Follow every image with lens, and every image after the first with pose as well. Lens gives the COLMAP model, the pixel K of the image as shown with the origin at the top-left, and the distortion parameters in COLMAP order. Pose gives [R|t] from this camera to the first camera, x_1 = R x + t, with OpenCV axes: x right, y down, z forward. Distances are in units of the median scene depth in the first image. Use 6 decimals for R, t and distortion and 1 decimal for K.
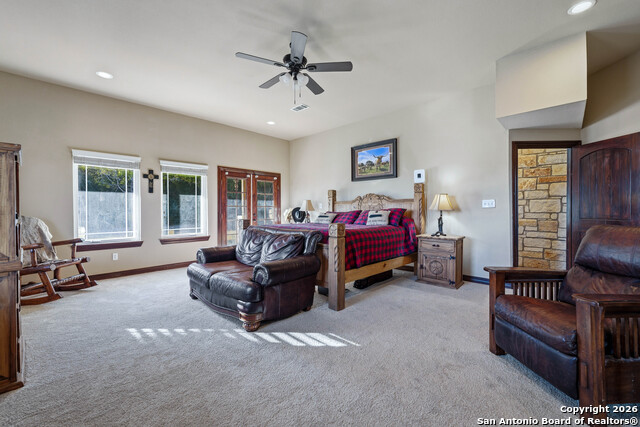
lens RADIAL K [[269.6, 0, 318.9], [0, 269.6, 215.1], [0, 0, 1]] dist [0.002509, -0.000066]
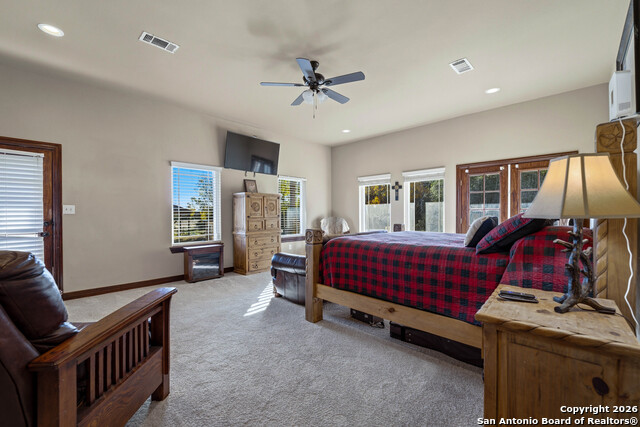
lens RADIAL K [[269.6, 0, 318.9], [0, 269.6, 215.1], [0, 0, 1]] dist [0.002509, -0.000066]
pose [[-0.005330, 0.003465, -0.999980, 0.596646], [-0.014949, 0.999882, 0.003545, -0.012760], [0.999874, 0.014967, -0.005277, 0.615309]]
